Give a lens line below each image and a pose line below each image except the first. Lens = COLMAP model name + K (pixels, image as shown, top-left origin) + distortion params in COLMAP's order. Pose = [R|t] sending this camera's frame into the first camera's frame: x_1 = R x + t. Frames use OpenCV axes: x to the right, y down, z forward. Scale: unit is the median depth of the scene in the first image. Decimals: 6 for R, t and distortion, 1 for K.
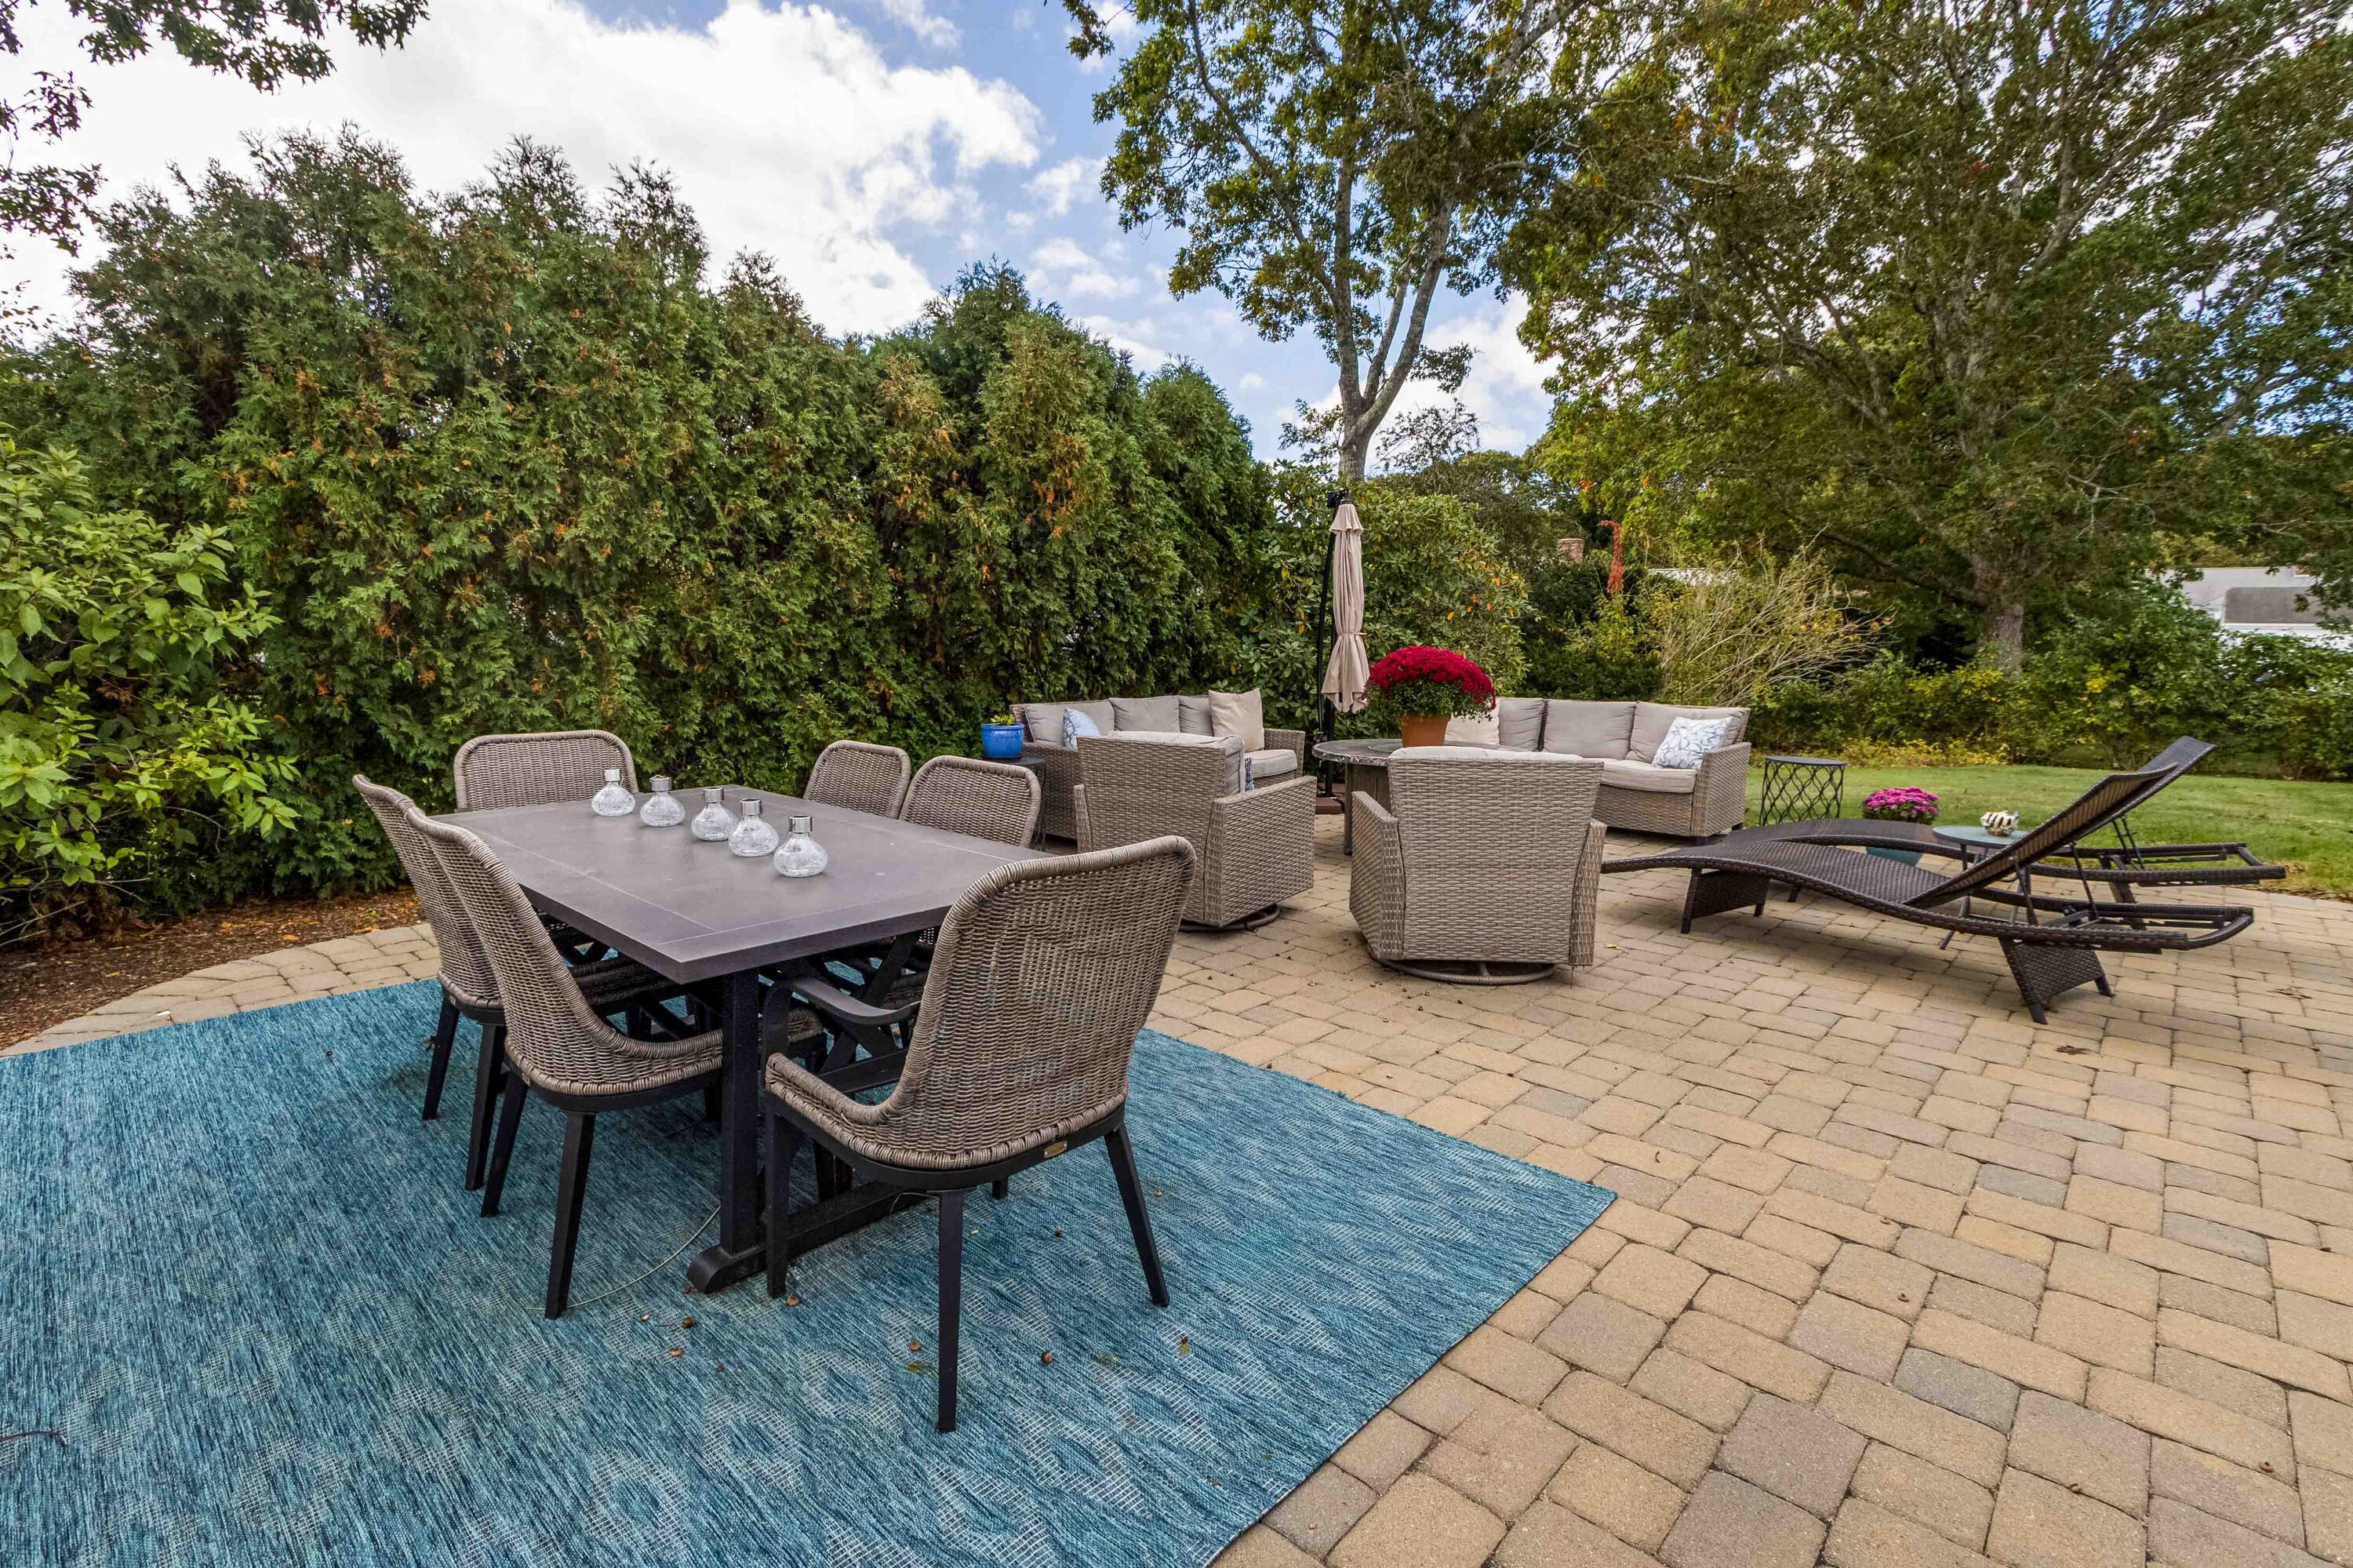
lens RADIAL K [[1105.9, 0, 1157.7], [0, 1105.9, 755.8], [0, 0, 1]] dist [0.002150, -0.000956]
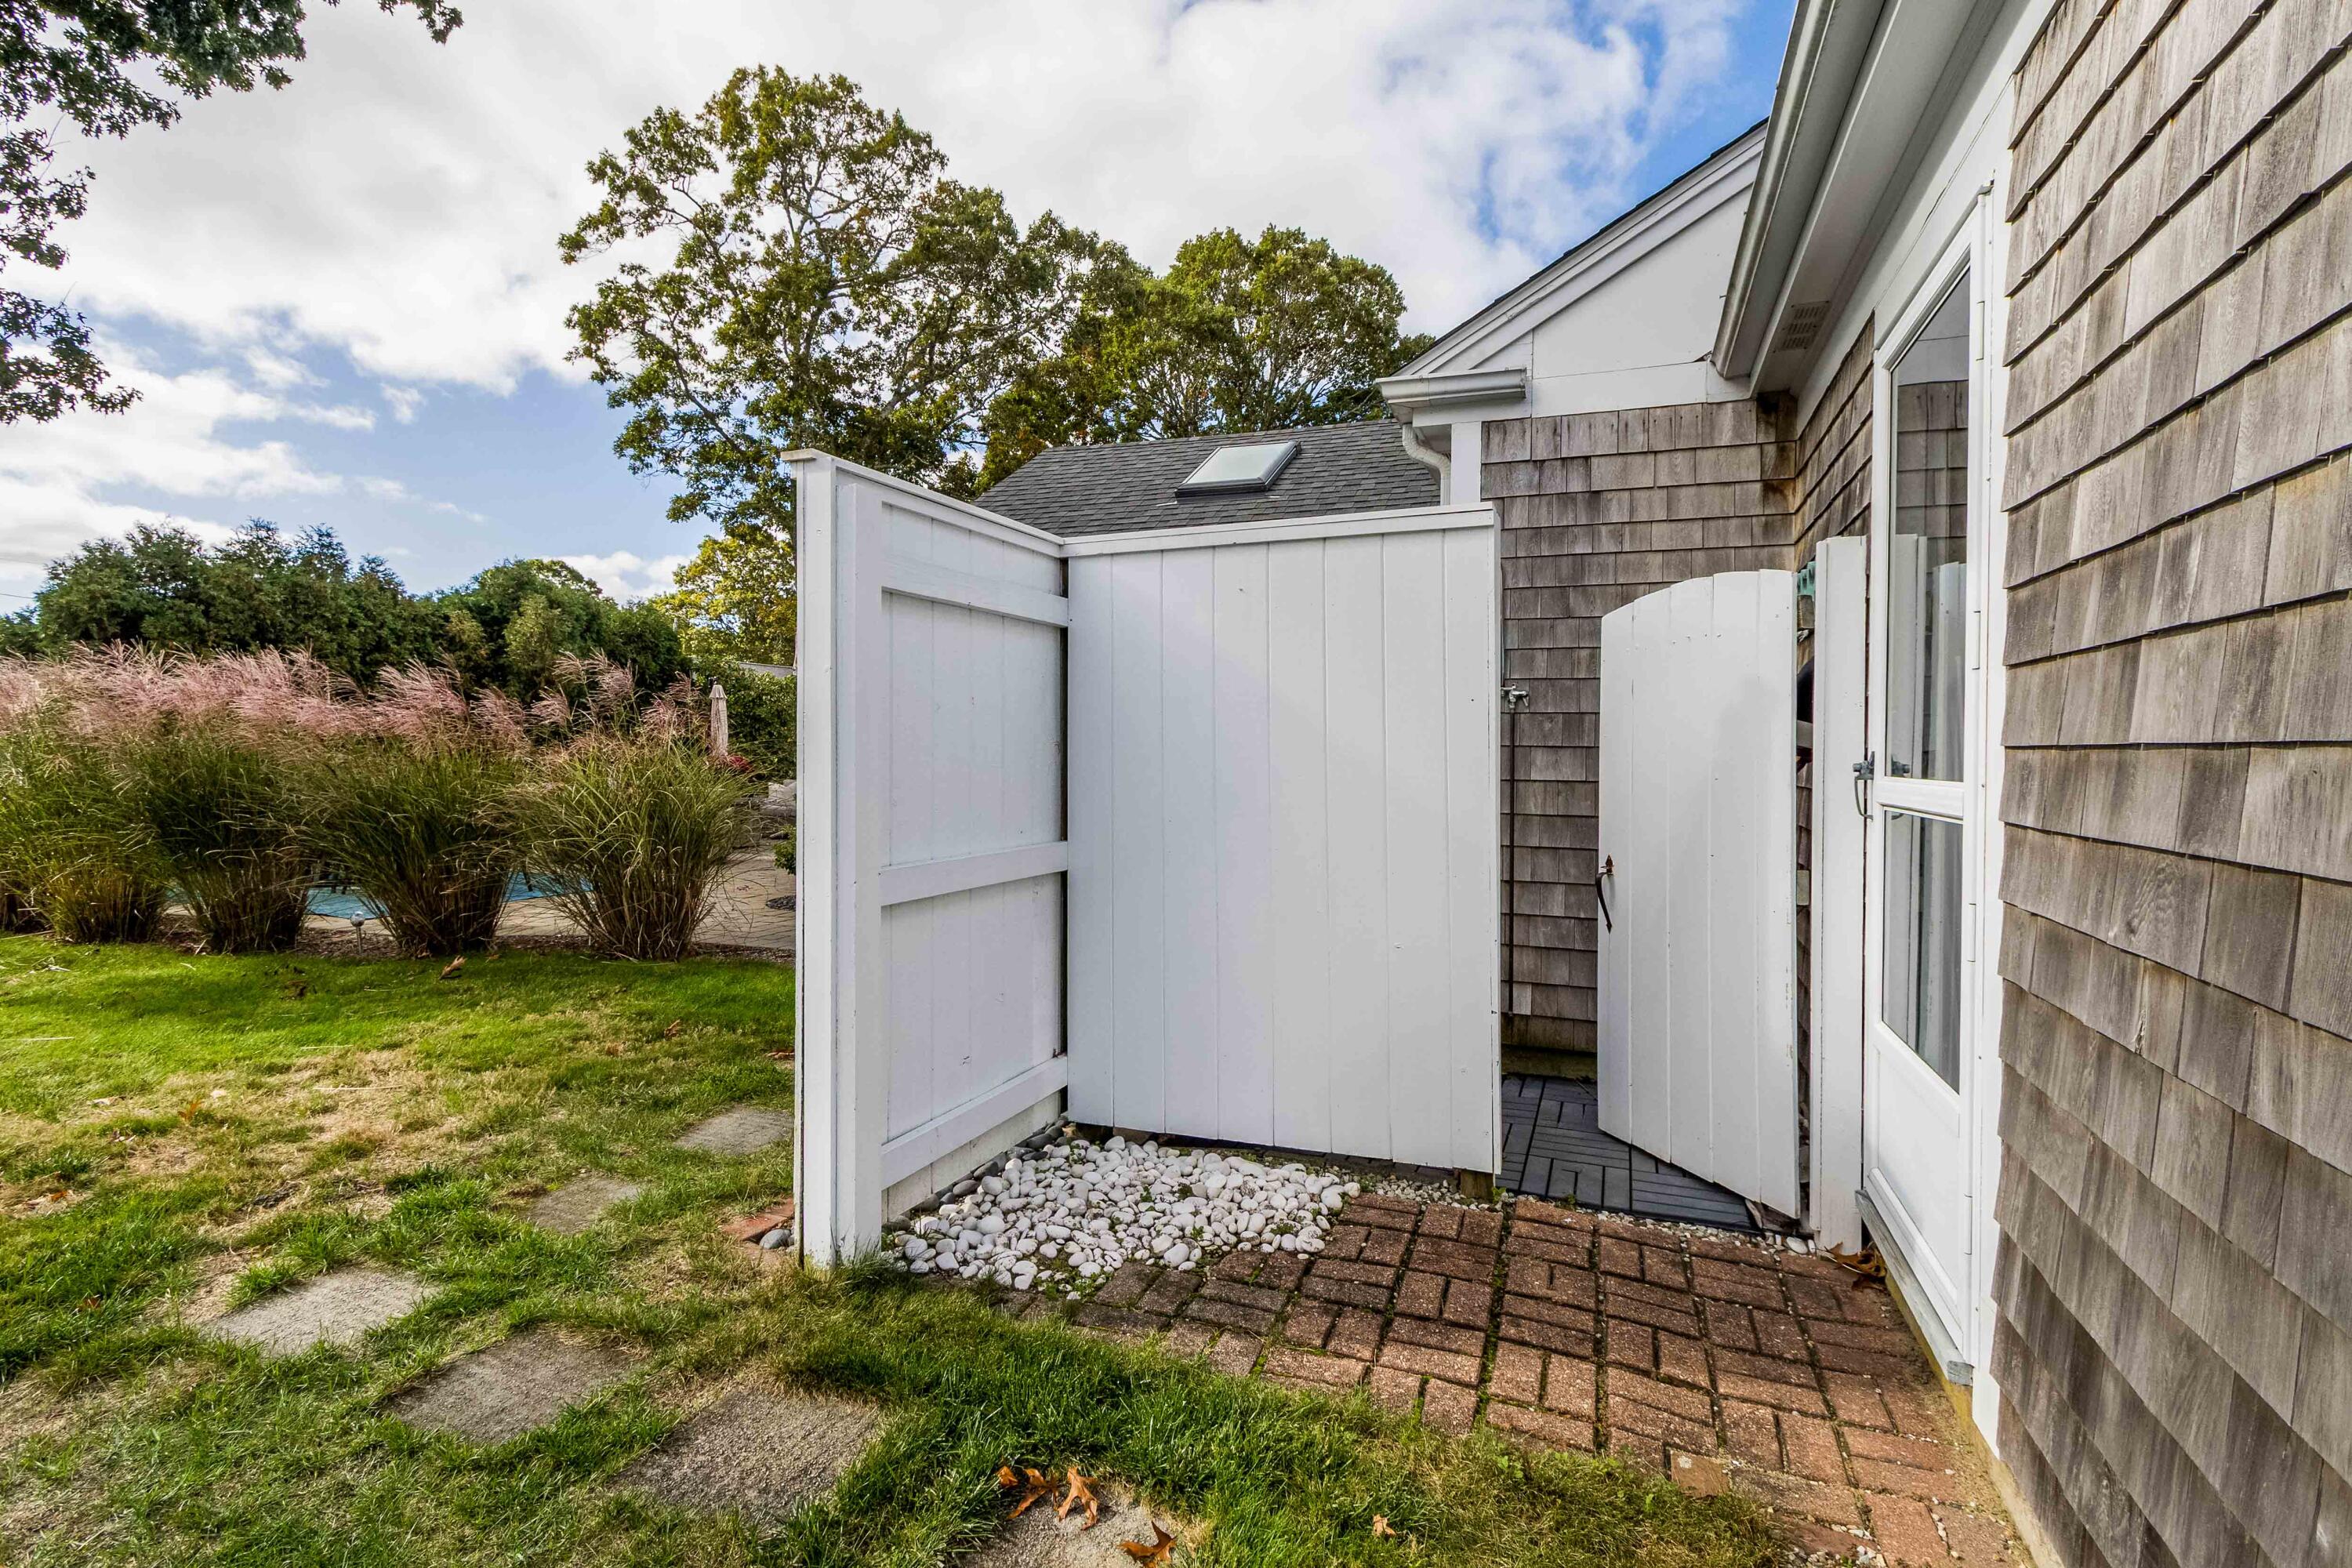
lens RADIAL K [[1085.0, 0, 1175.9], [0, 1085.0, 767.3], [0, 0, 1]] dist [0.002479, -0.000265]
pose [[0.931049, 0.003741, 0.364875, 0.241643], [0.028725, 0.996093, -0.083512, 0.112913], [-0.363762, 0.088235, 0.927303, -1.178861]]
